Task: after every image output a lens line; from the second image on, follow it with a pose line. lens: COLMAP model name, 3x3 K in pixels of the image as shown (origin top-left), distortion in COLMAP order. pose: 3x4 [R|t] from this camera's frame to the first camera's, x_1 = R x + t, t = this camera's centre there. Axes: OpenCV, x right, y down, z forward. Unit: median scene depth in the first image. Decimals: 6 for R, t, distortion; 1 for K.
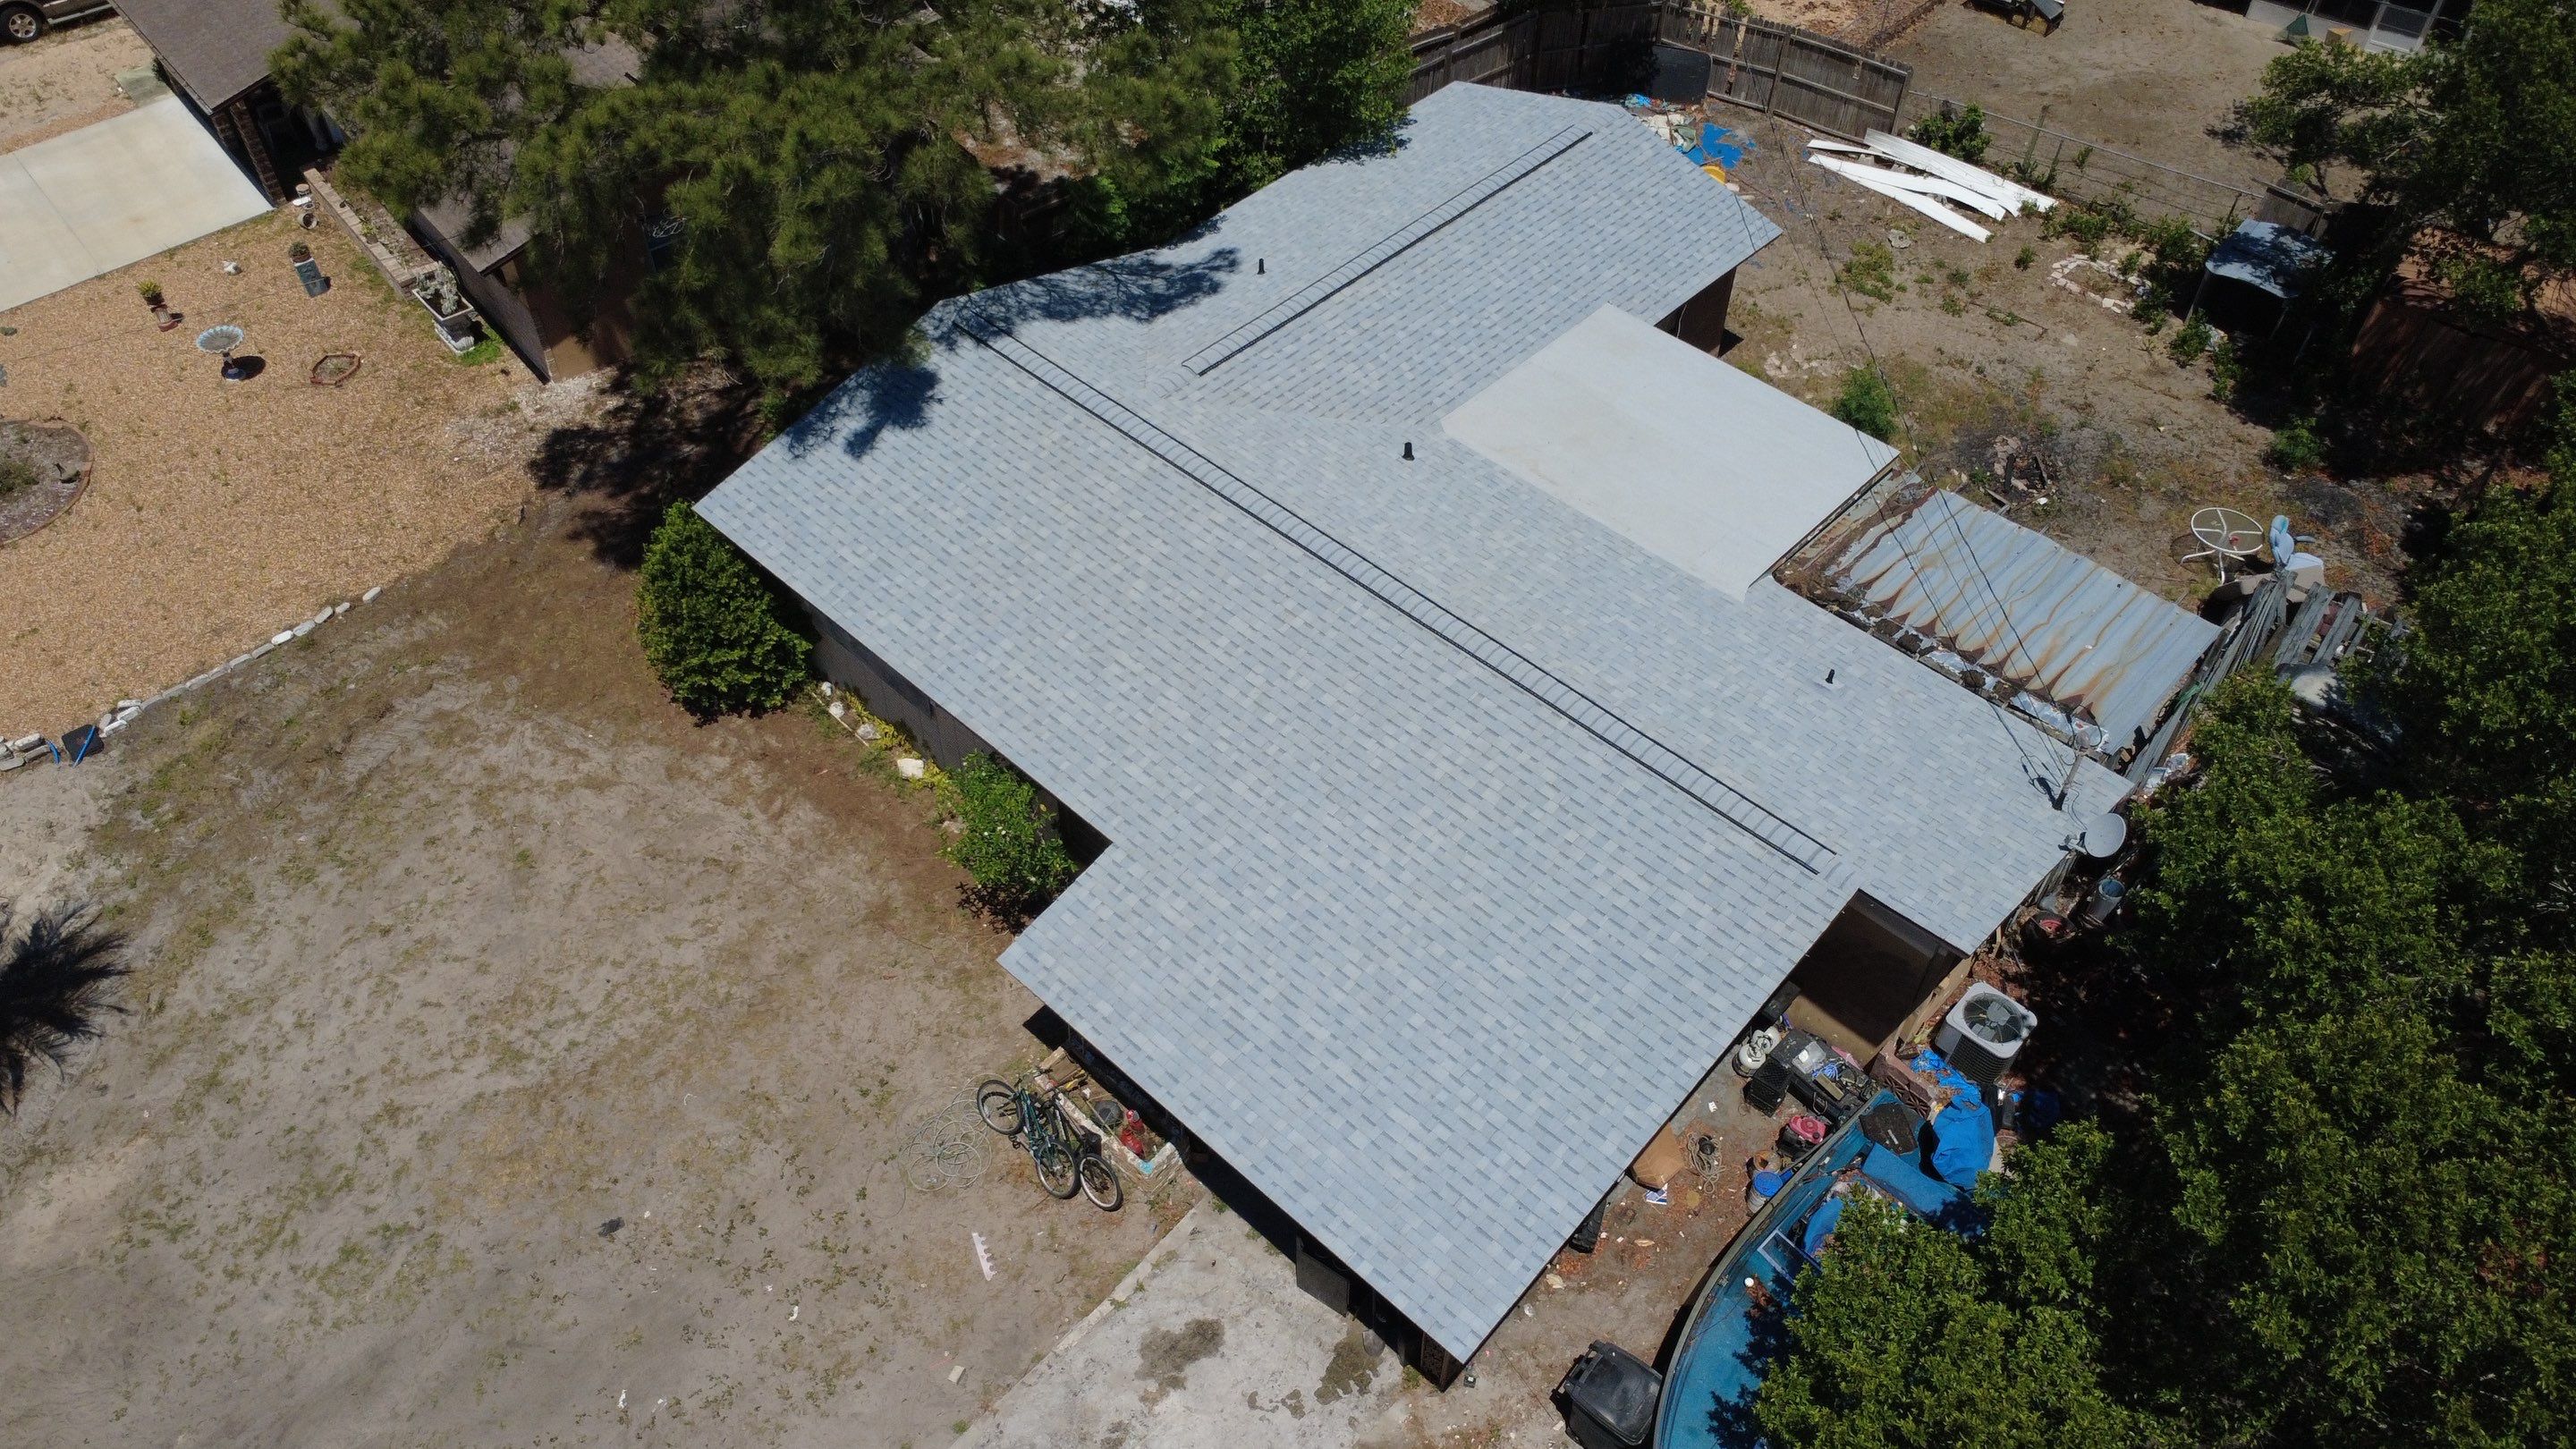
lens RADIAL K [[1869.7, 0, 1280.7], [0, 1869.7, 723.3], [0, 0, 1]] dist [0.002081, 0.000170]
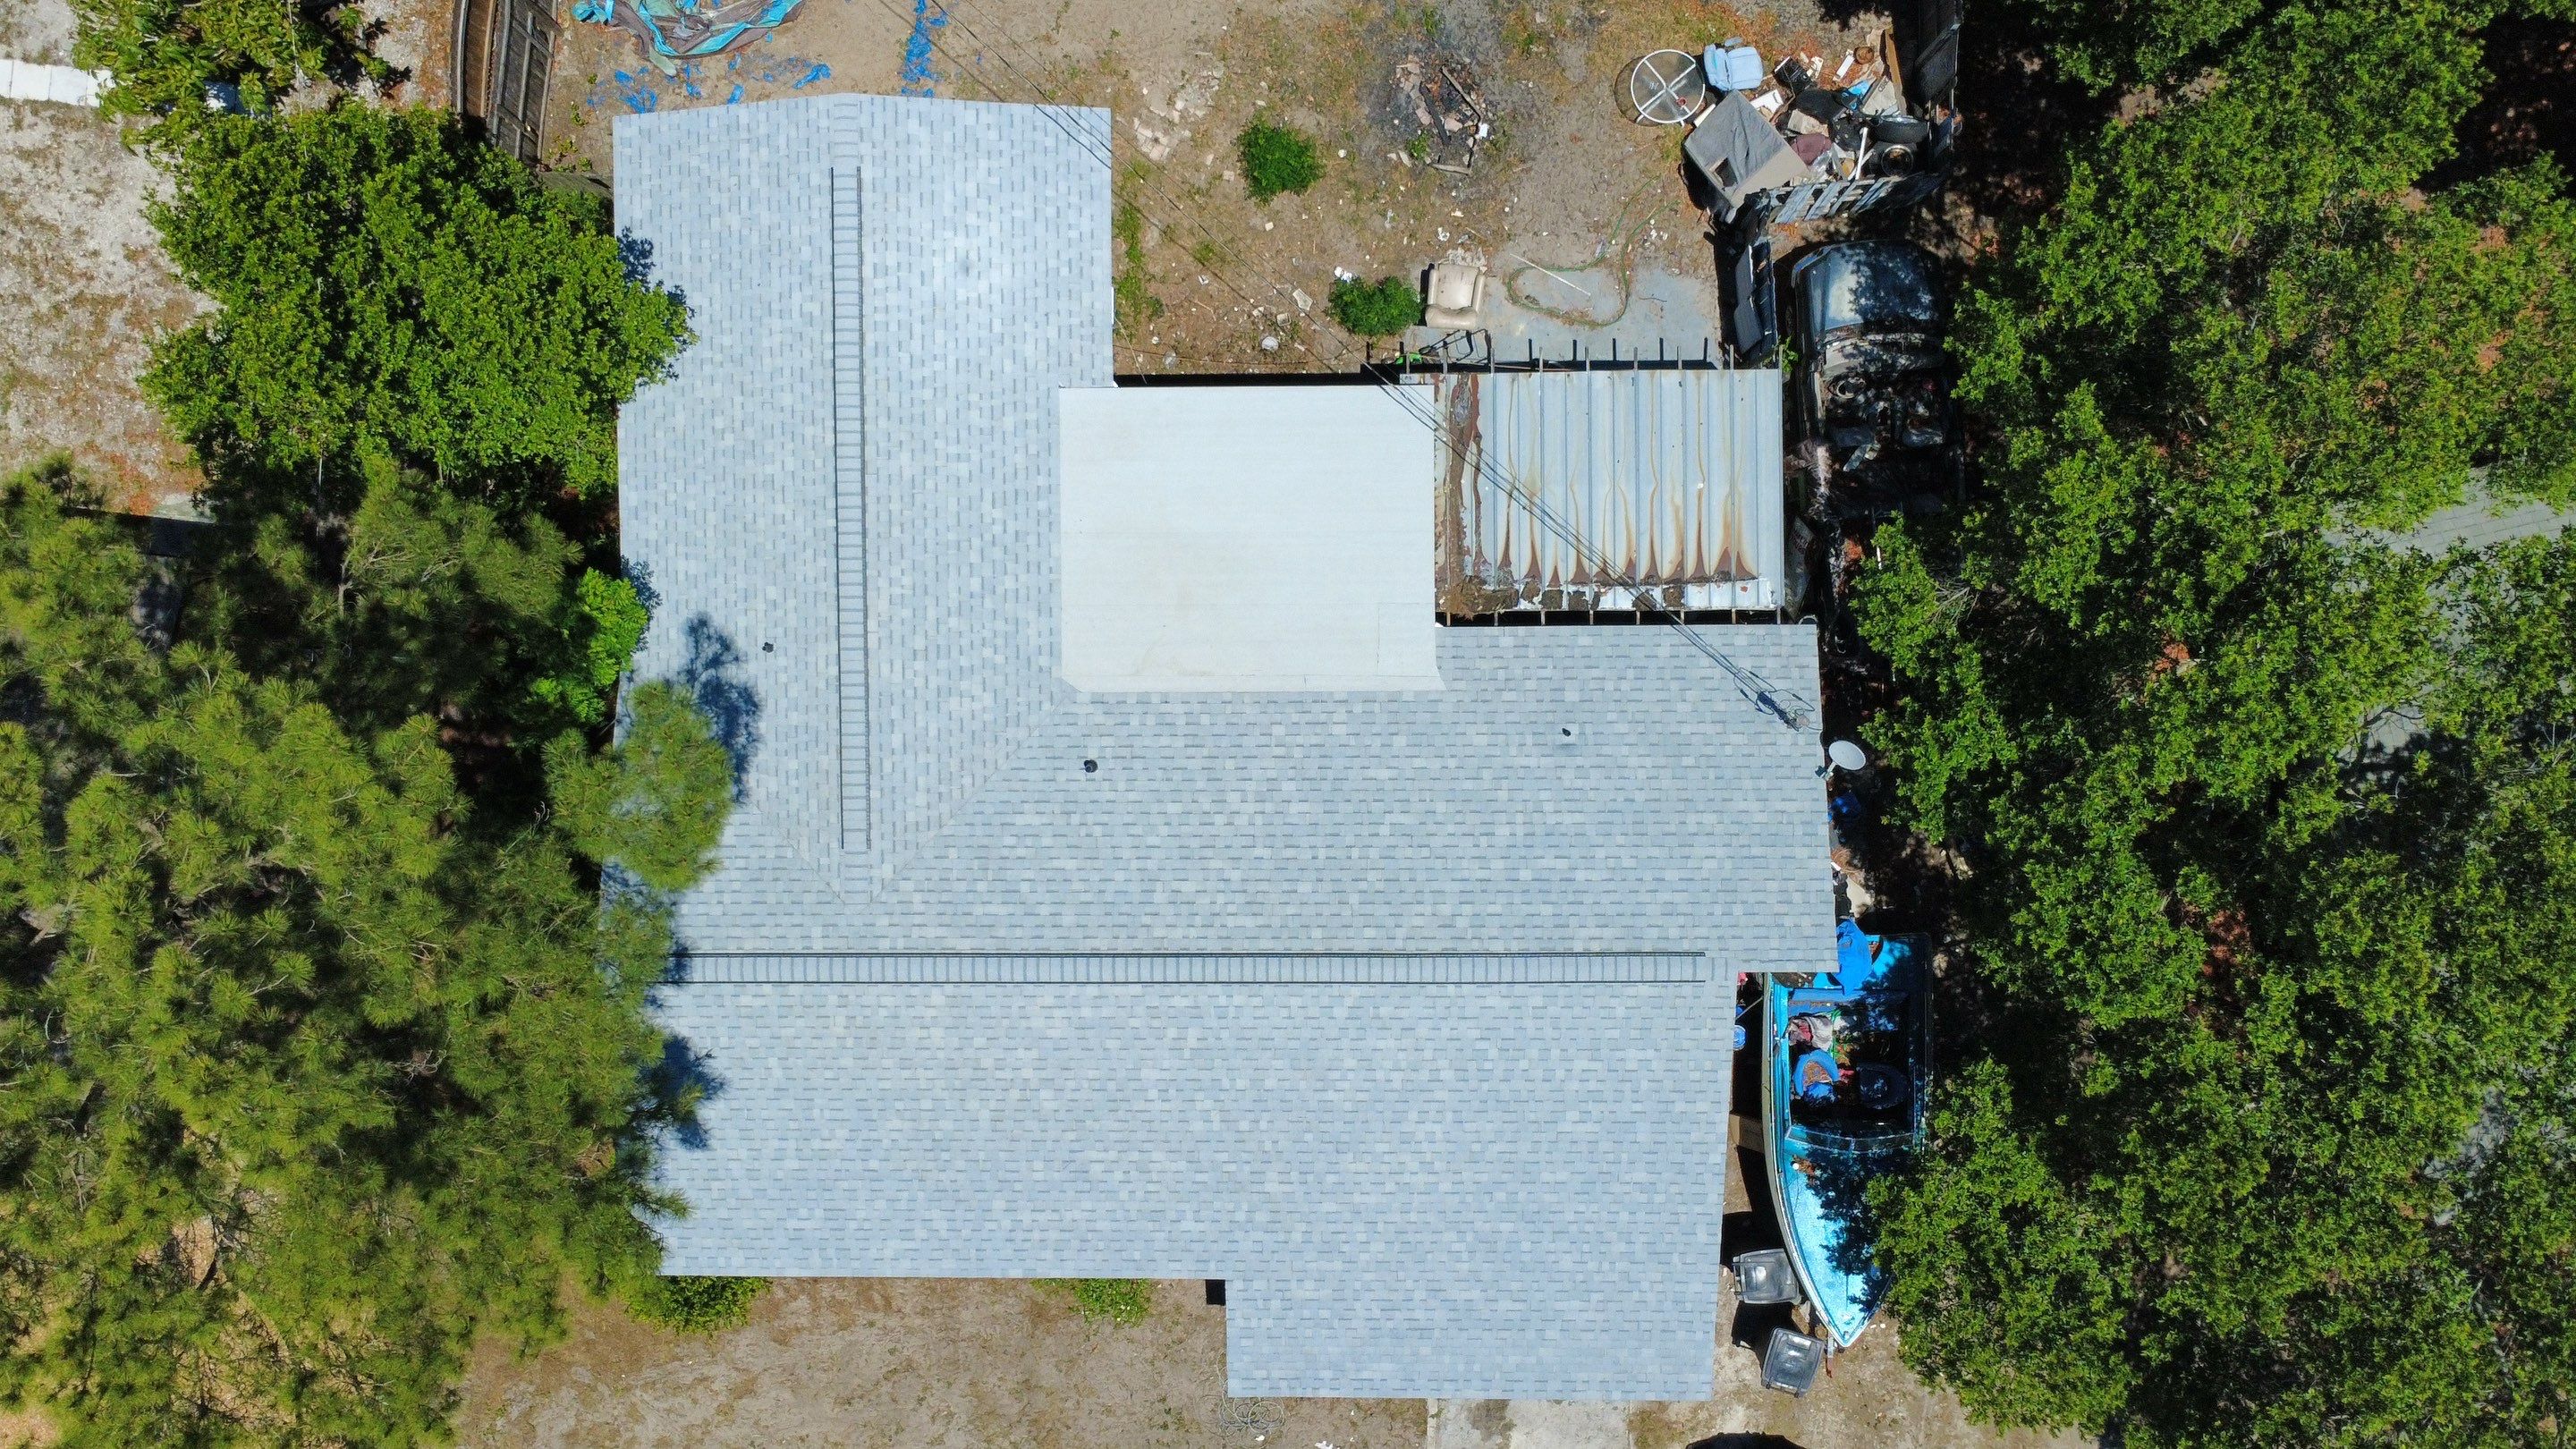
lens RADIAL K [[1869.7, 0, 1284.5], [0, 1869.7, 722.4], [0, 0, 1]] dist [0.002081, 0.000170]
pose [[0.720628, -0.691351, -0.052238, 0.211468], [0.537303, 0.509259, 0.672280, -0.771063], [-0.438179, -0.512532, 0.738452, 0.234378]]
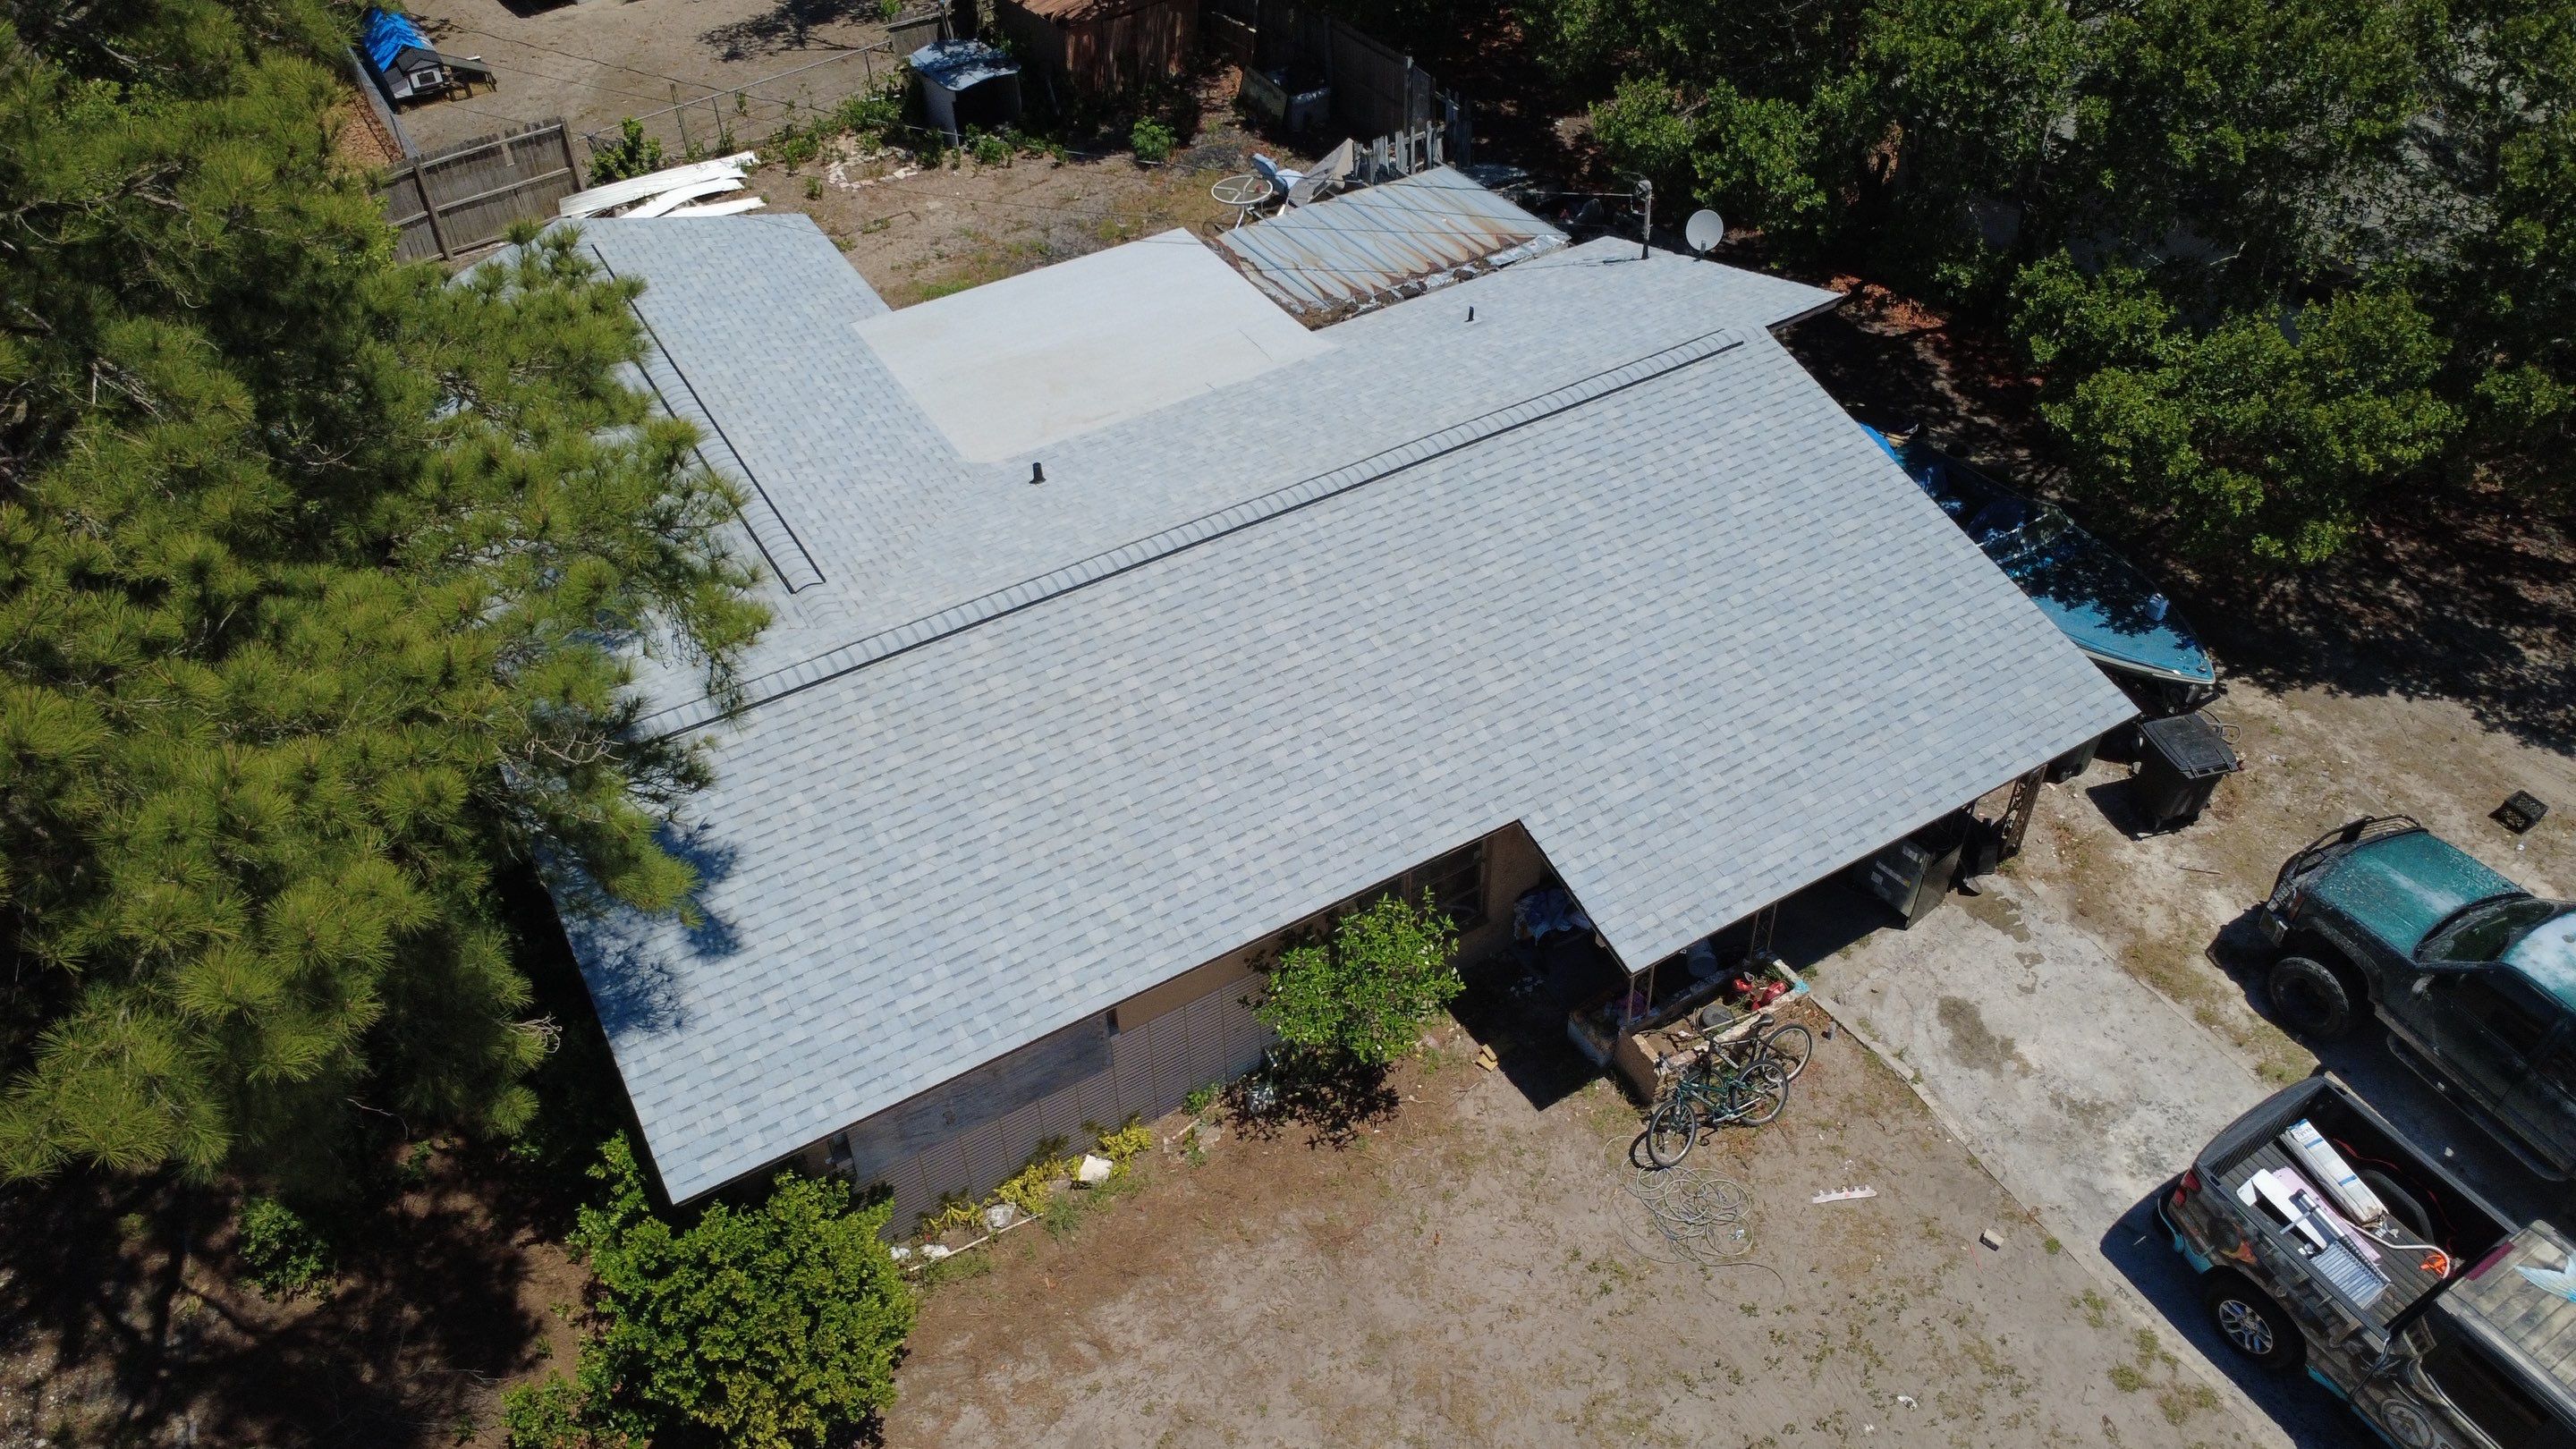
lens RADIAL K [[1869.7, 0, 1282.5], [0, 1869.7, 729.2], [0, 0, 1]] dist [0.002081, 0.000170]
pose [[0.274167, -0.653475, 0.705551, -0.583121], [0.725903, 0.621852, 0.293879, -0.243255], [-0.630792, 0.431590, 0.644851, 0.428370]]
